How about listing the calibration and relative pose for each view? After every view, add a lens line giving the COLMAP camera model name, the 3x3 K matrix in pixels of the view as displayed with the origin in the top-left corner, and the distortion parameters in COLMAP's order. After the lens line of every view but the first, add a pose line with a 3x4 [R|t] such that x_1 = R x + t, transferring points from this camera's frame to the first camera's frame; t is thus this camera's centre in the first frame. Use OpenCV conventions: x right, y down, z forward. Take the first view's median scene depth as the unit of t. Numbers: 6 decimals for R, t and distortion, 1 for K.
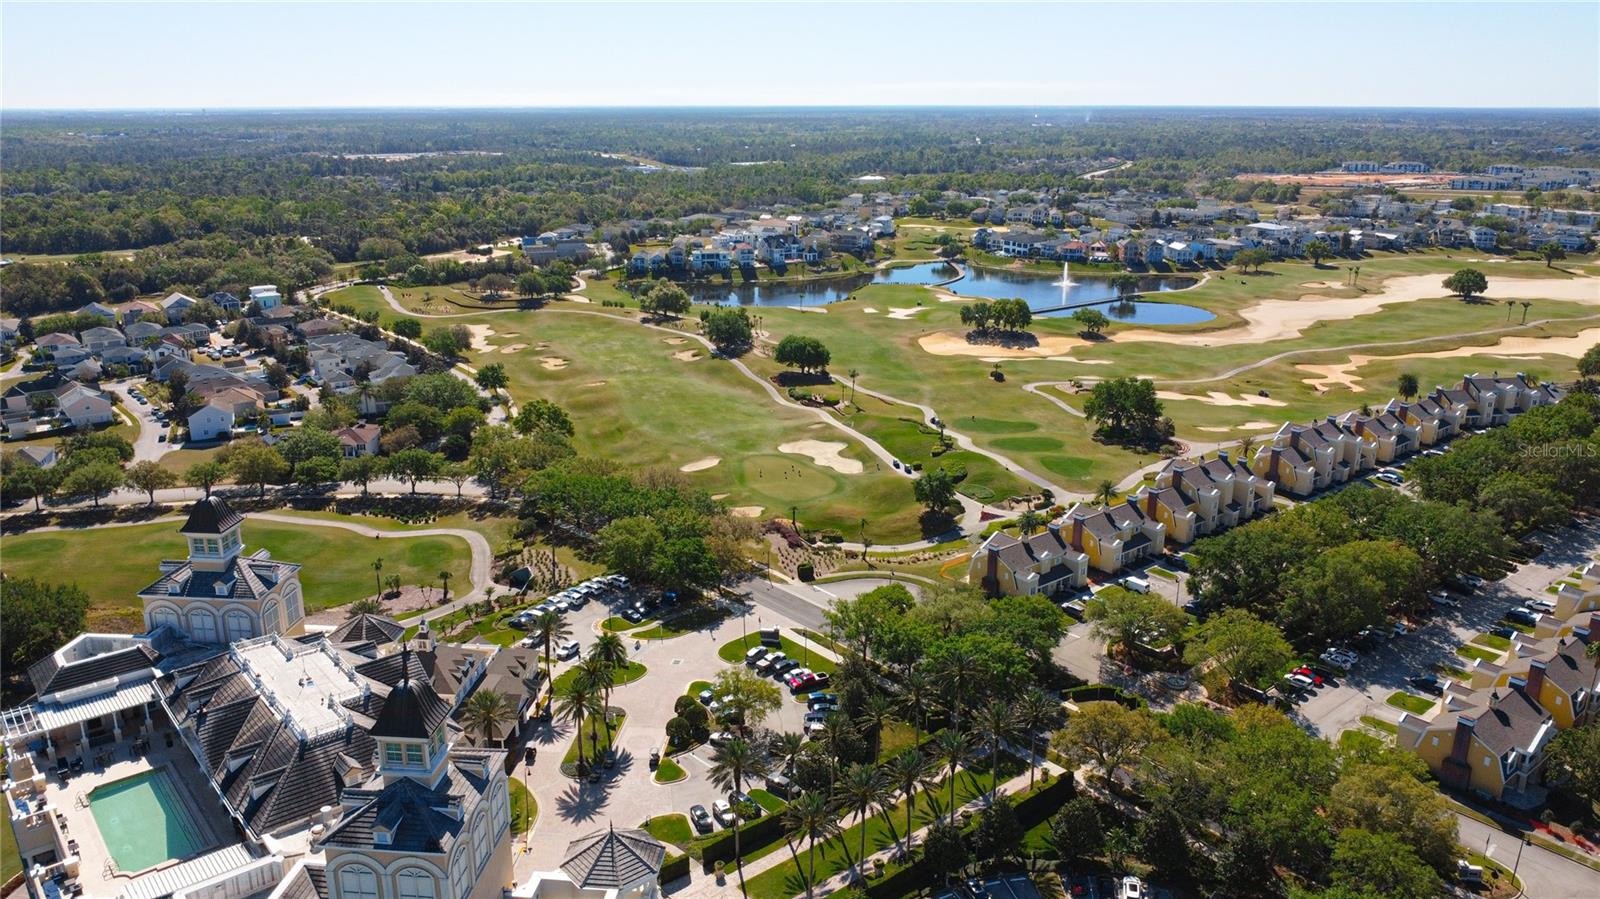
lens RADIAL K [[1178.0, 0, 786.1], [0, 1178.0, 444.1], [0, 0, 1]] dist [-0.015490, -0.005928]
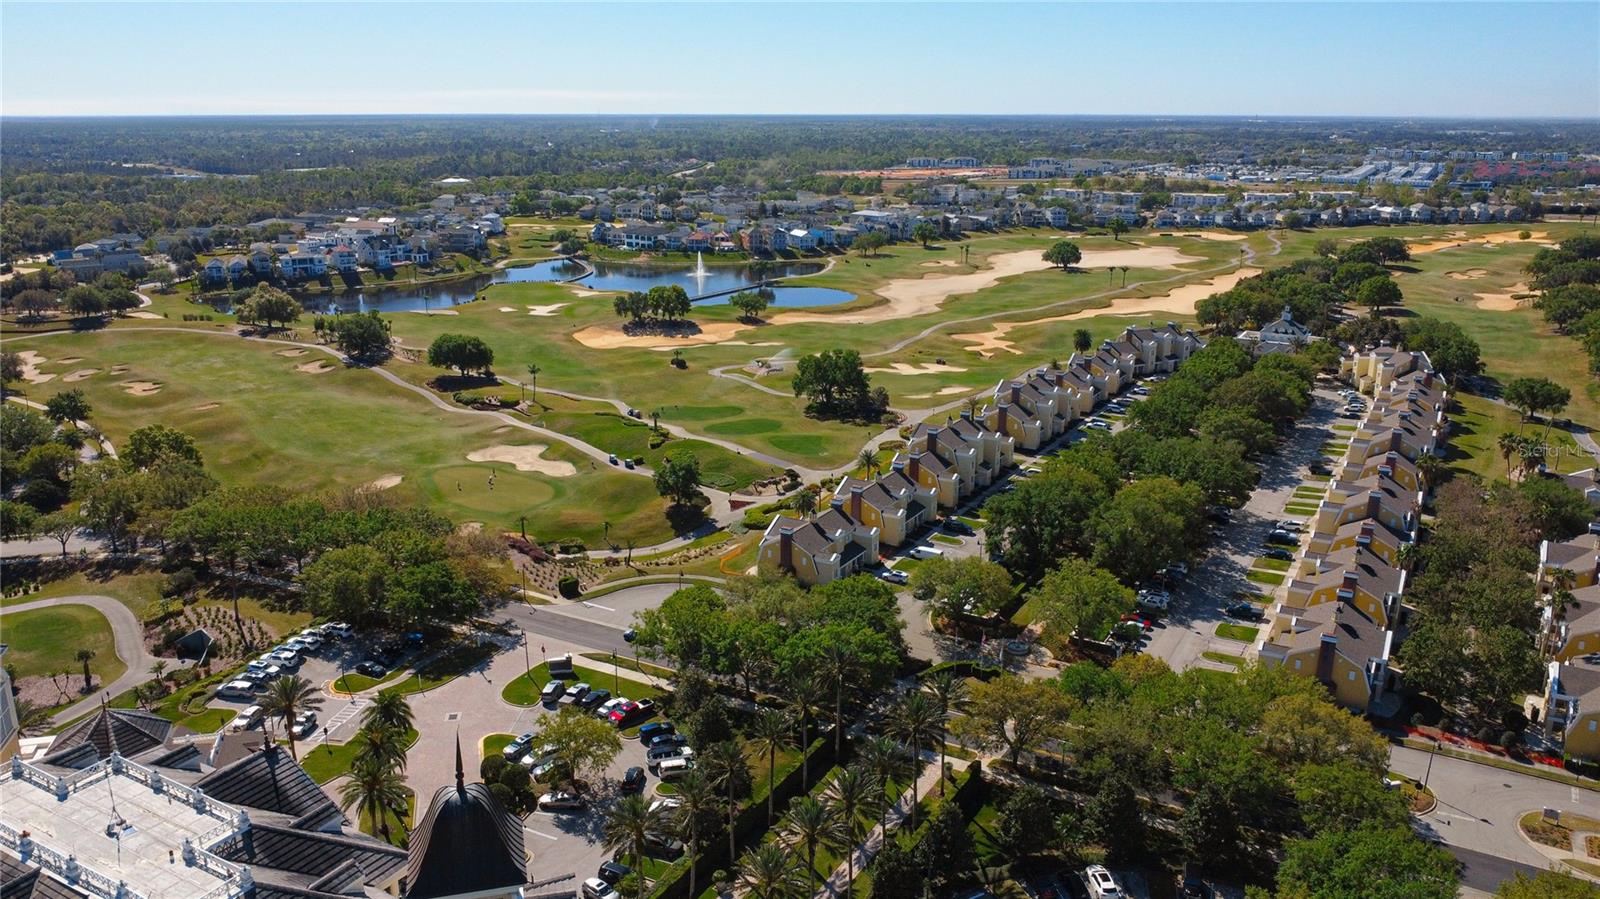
lens RADIAL K [[1196.5, 0, 789.0], [0, 1196.5, 454.4], [0, 0, 1]] dist [-0.001504, -0.034174]
pose [[0.936460, -0.094126, 0.337910, -0.072168], [0.095417, 0.995355, 0.012826, 0.010985], [-0.337548, 0.020231, 0.941091, 0.086107]]
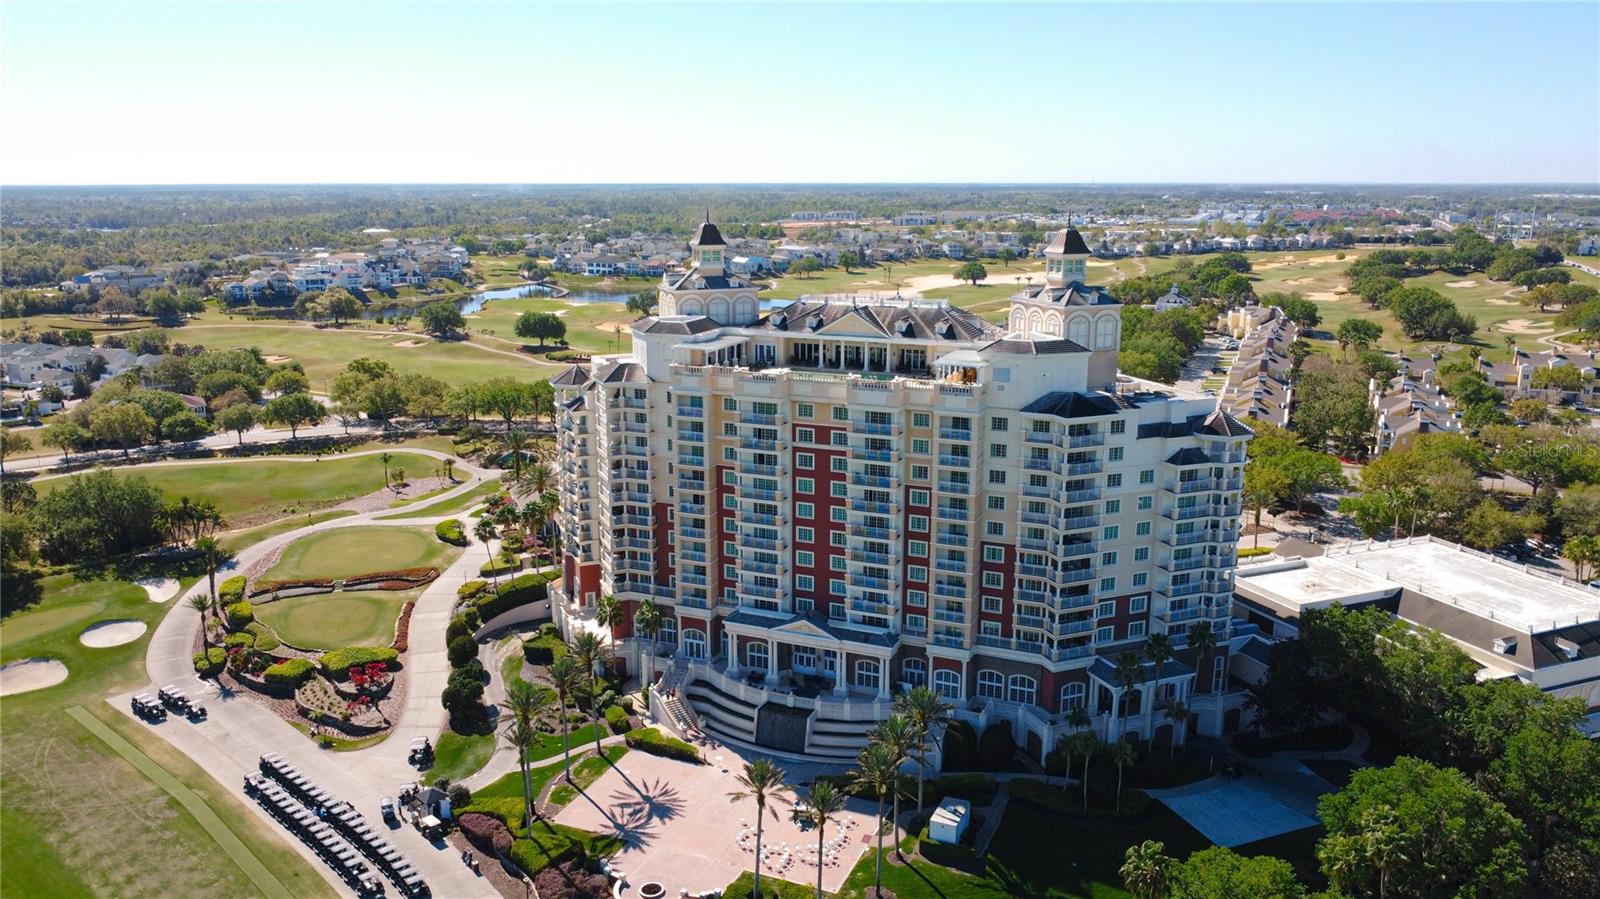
lens RADIAL K [[1196.5, 0, 789.0], [0, 1196.5, 454.4], [0, 0, 1]] dist [-0.001504, -0.034174]
pose [[0.887337, -0.101602, 0.449788, -0.321716], [0.128026, 0.991357, -0.028633, 0.111707], [-0.442992, 0.082991, 0.892676, -0.087243]]
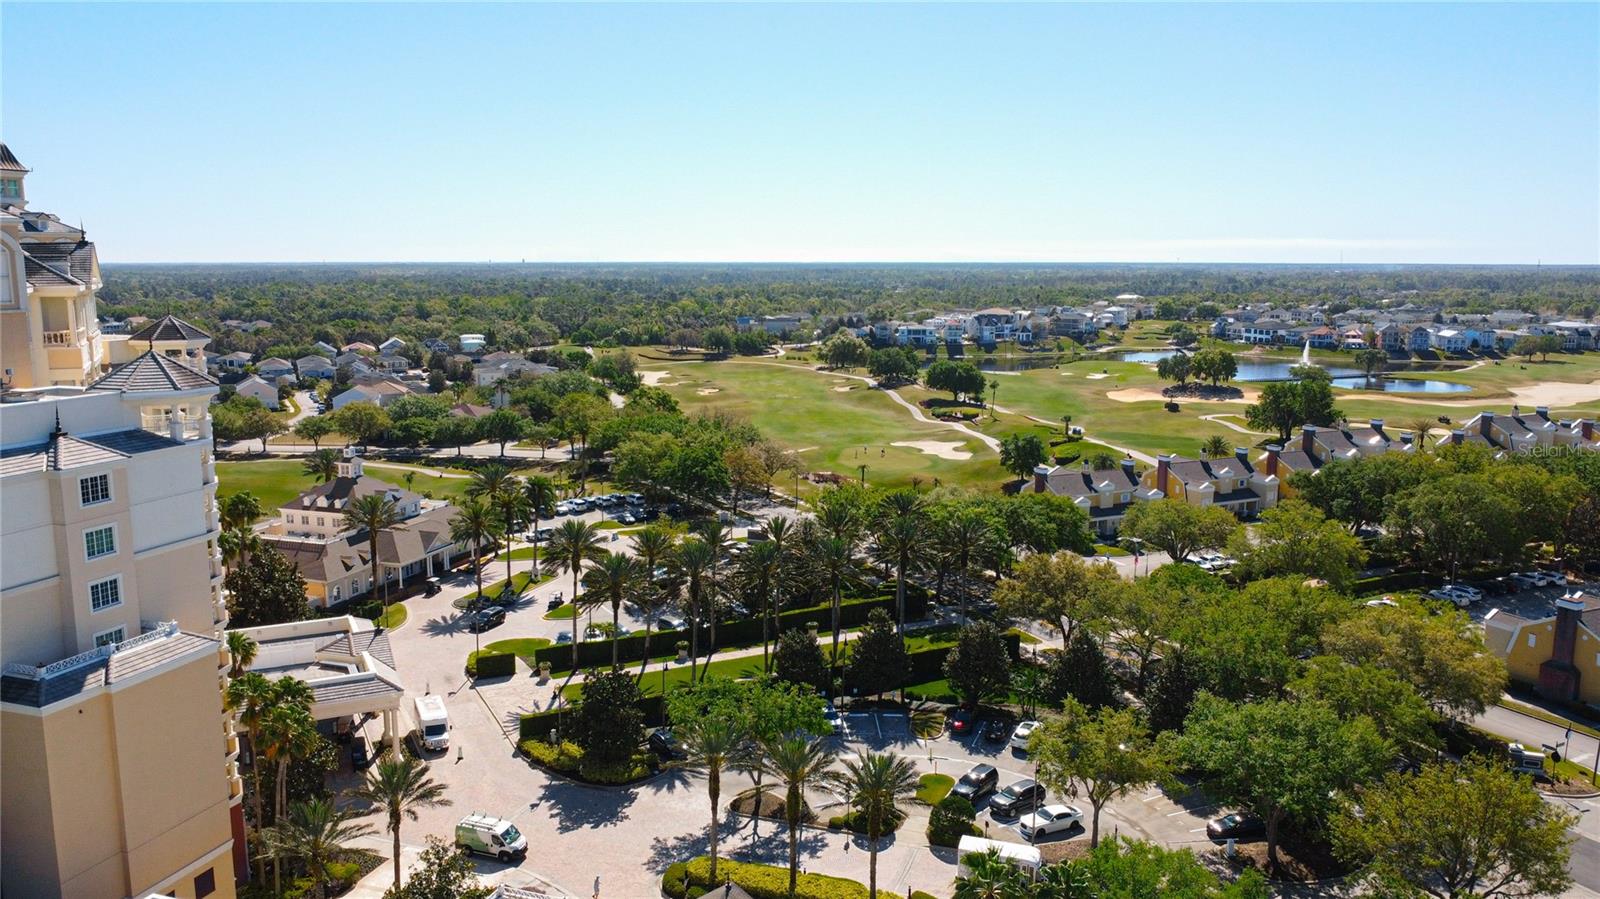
lens RADIAL K [[1196.5, 0, 789.0], [0, 1196.5, 454.4], [0, 0, 1]] dist [-0.001504, -0.034174]
pose [[0.972459, 0.039857, -0.229639, 0.116450], [-0.067844, 0.991012, -0.115295, 0.111231], [0.222980, 0.127699, 0.966423, 0.068968]]
